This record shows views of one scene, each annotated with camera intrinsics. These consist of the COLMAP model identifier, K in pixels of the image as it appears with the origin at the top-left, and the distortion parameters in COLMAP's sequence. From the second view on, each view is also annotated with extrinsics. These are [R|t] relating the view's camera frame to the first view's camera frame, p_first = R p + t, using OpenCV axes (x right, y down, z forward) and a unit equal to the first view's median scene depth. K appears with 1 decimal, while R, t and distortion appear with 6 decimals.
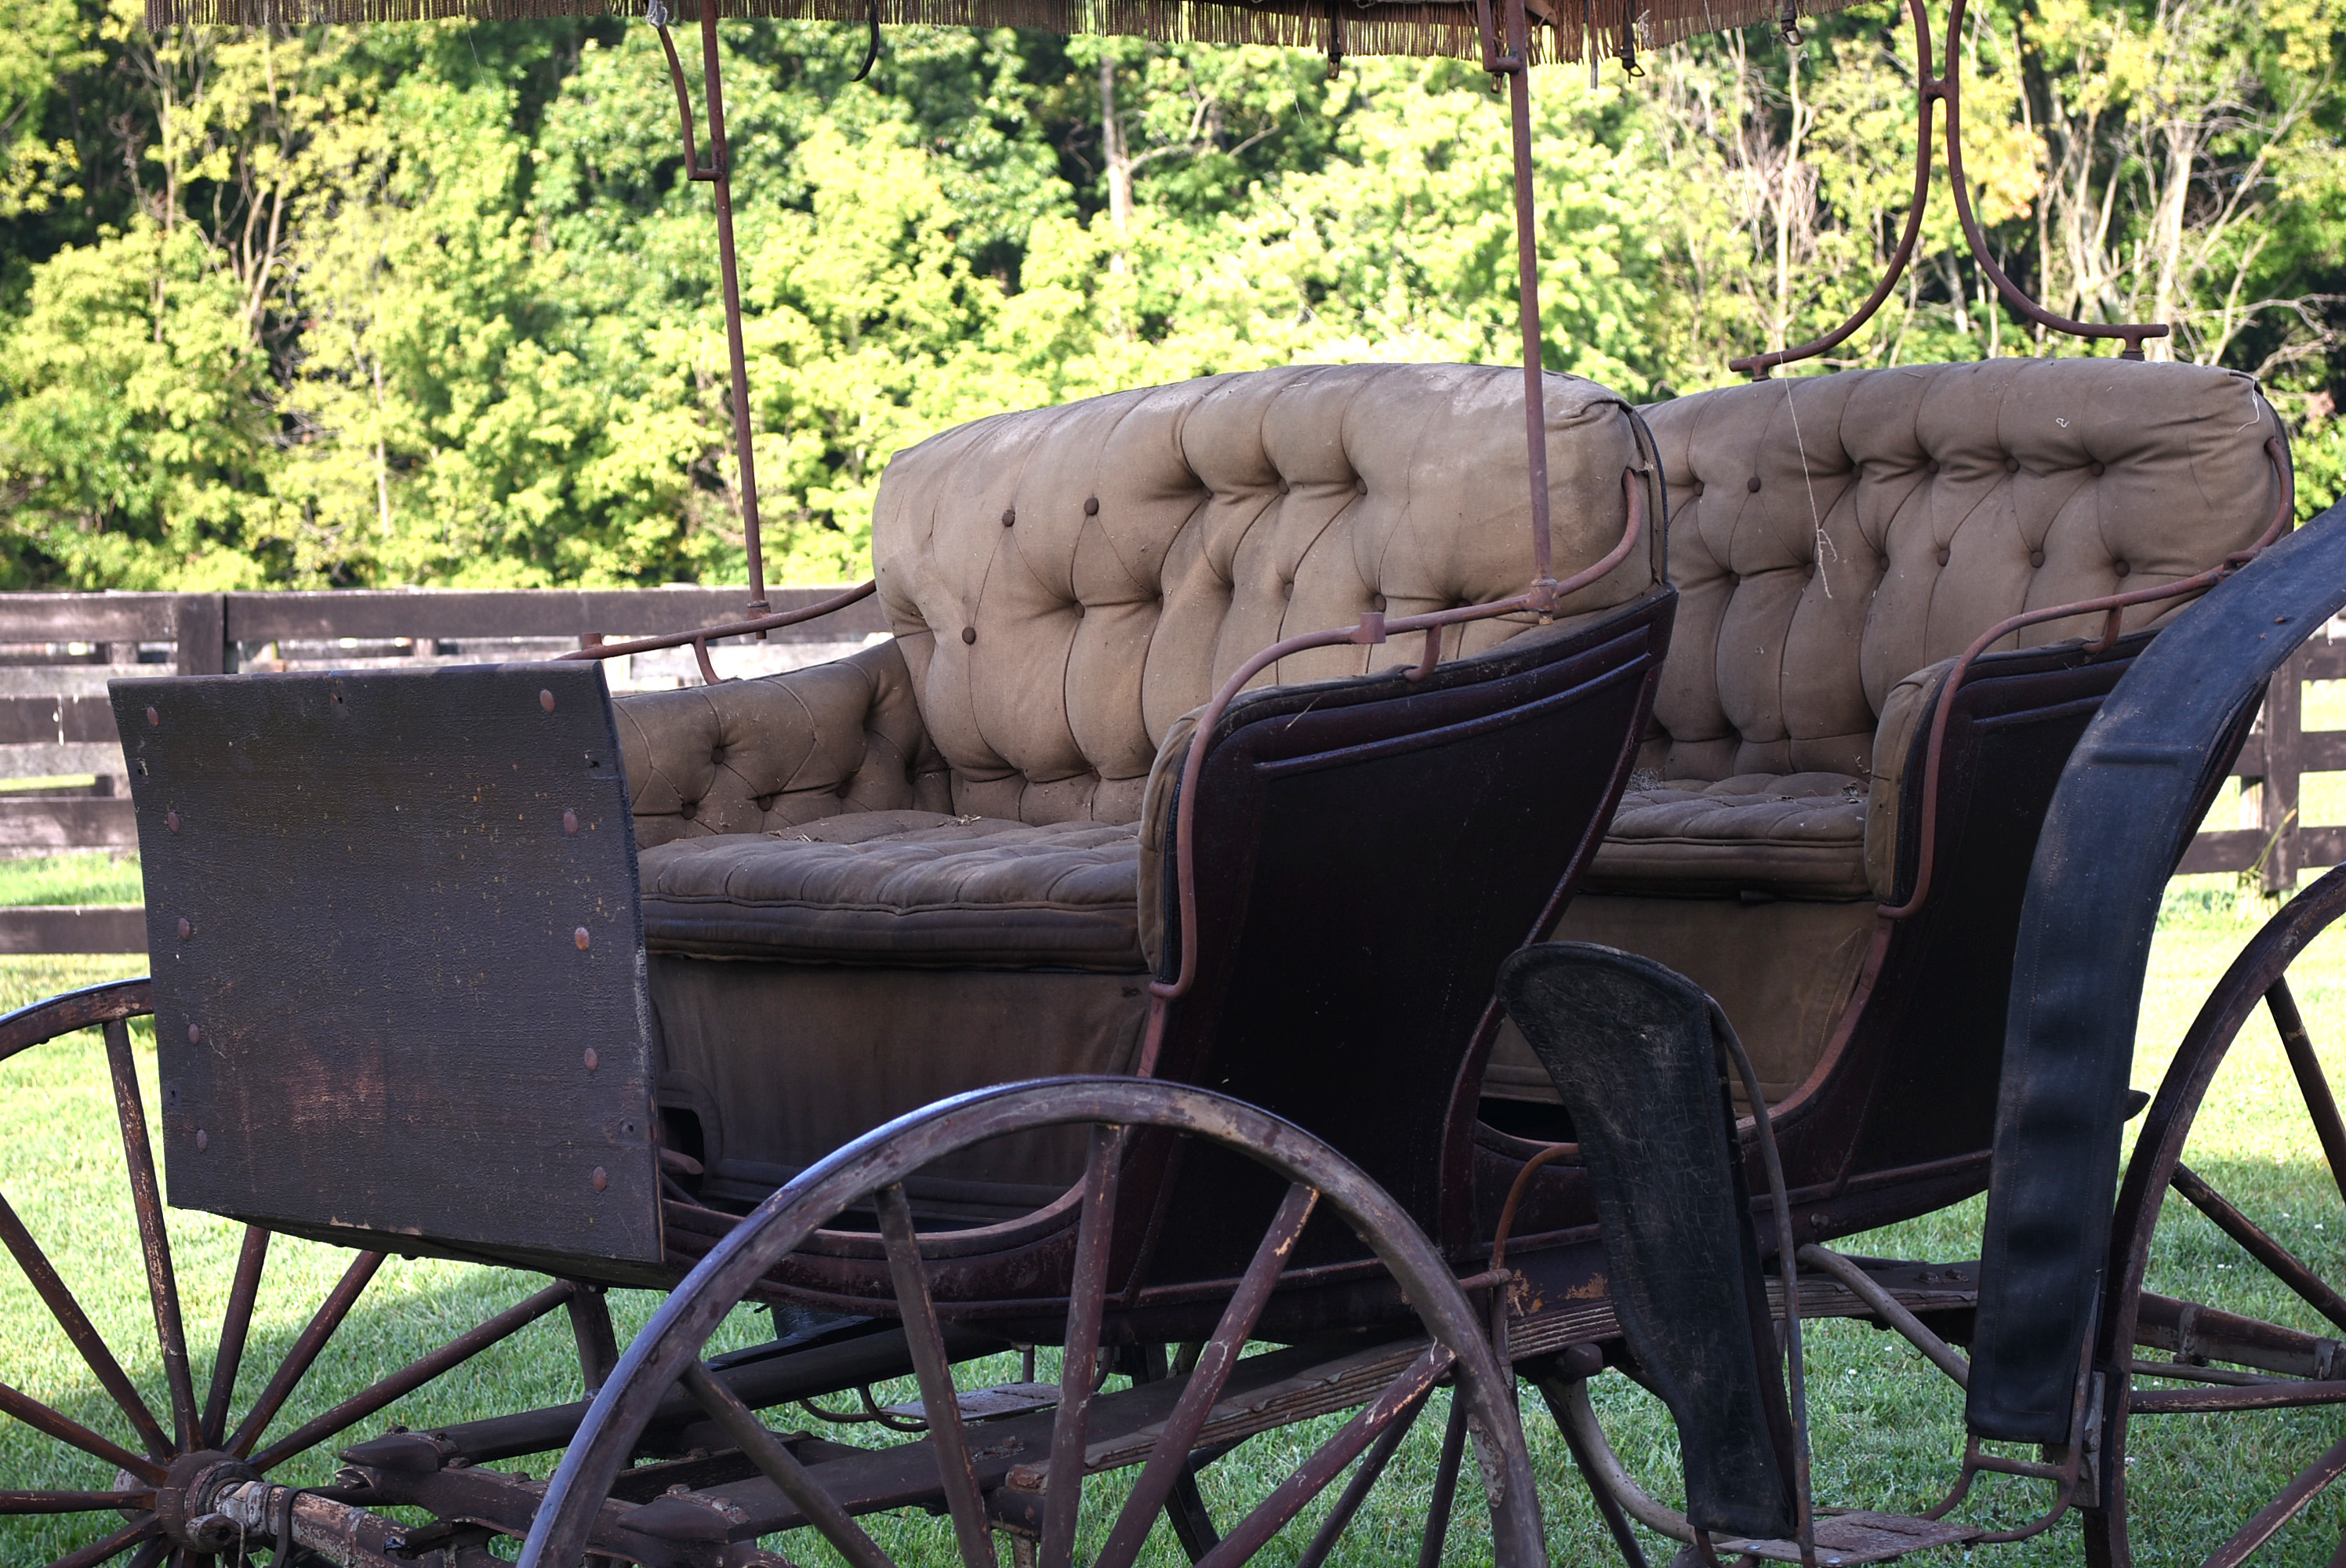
lens RADIAL K [[4841.2, 0, 1253.8], [0, 4841.2, 725.7], [0, 0, 1]] dist [0.043210, 0.000000]
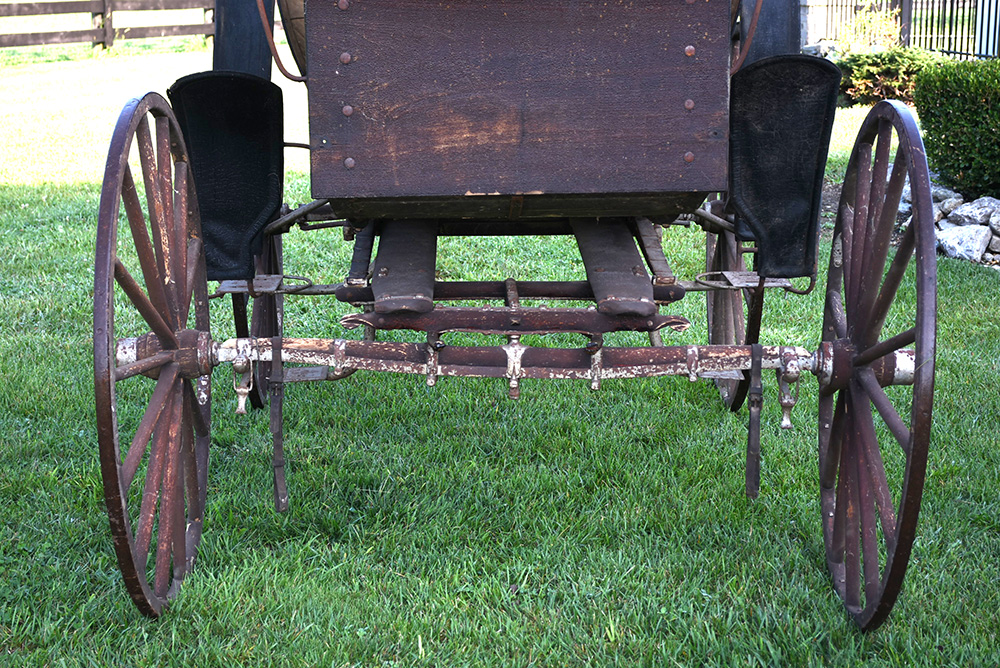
lens RADIAL K [[1907.2, 0, 491.3], [0, 1907.2, 336.8], [0, 0, 1]] dist [-0.025522, 0.000000]
pose [[0.652360, -0.122968, 0.747867, -0.736352], [0.003699, 0.987255, 0.159103, 0.028287], [-0.757900, -0.101026, 0.644501, 0.404262]]
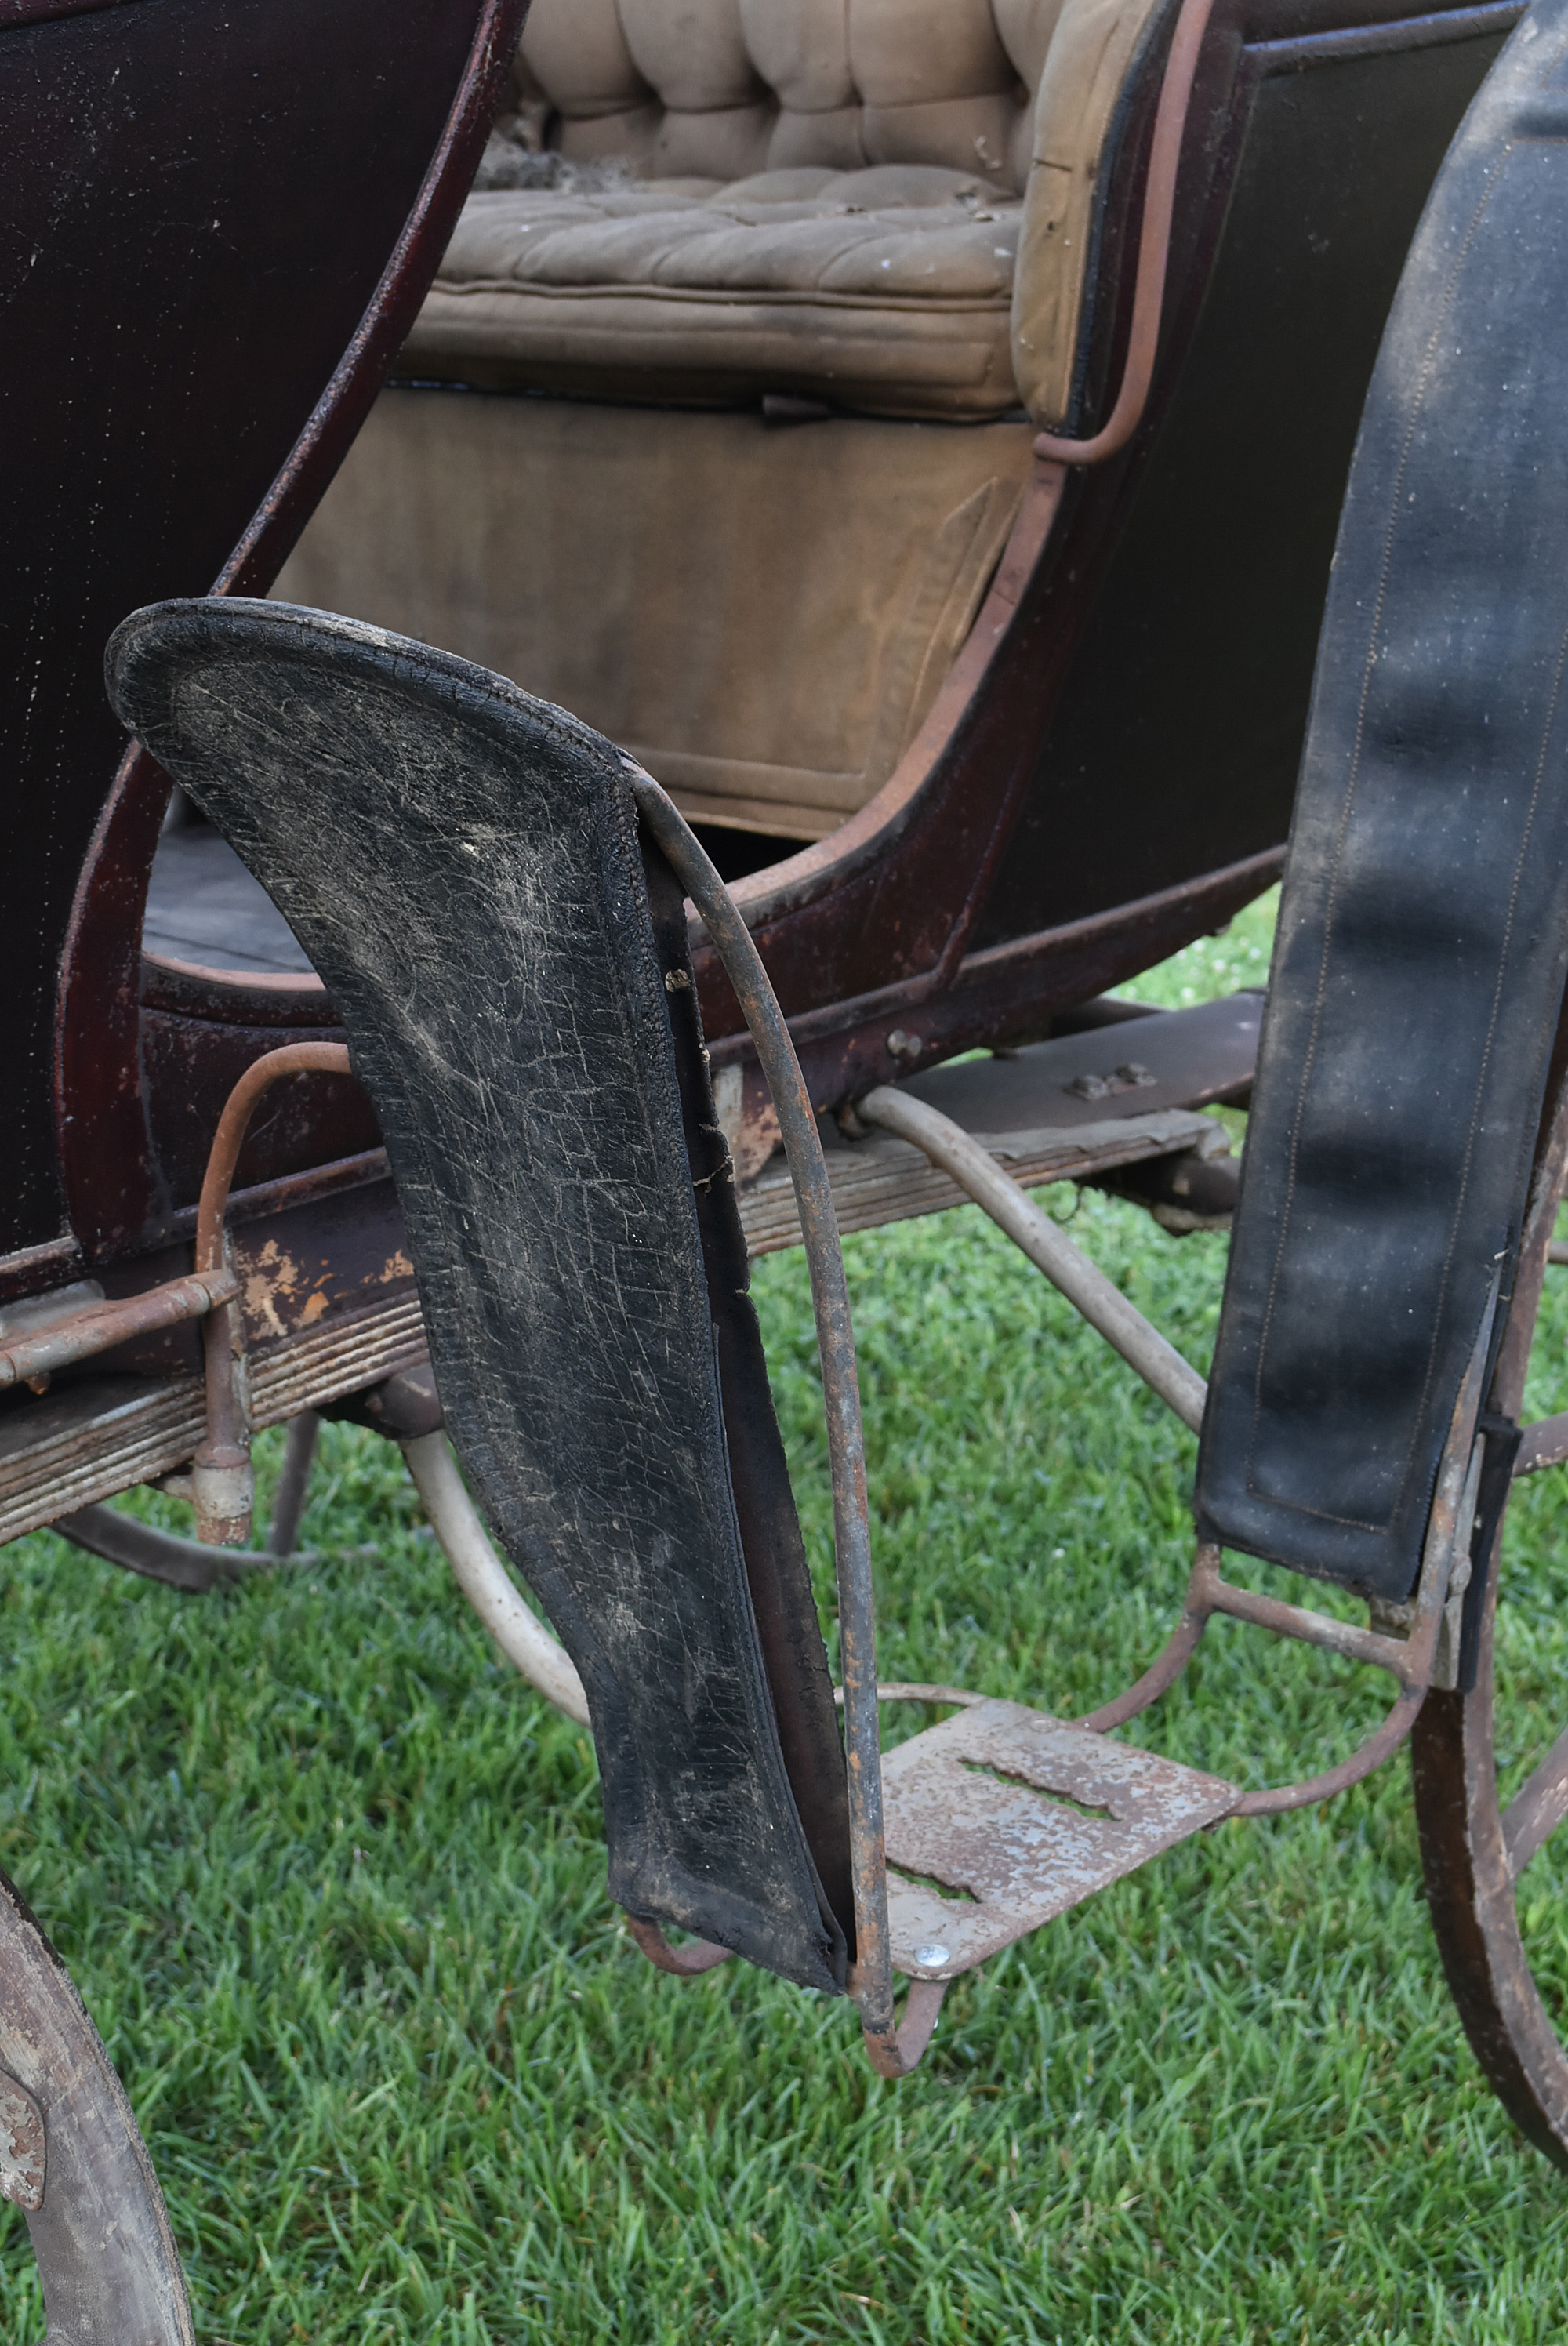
lens RADIAL K [[3429.1, 0, 800.9], [0, 3429.1, 1162.1], [0, 0, 1]] dist [-0.029093, 0.000000]
pose [[0.995417, -0.014462, 0.094531, 0.069413], [-0.012484, 0.960388, 0.278387, 0.011246], [-0.094813, -0.278291, 0.955806, 0.634624]]
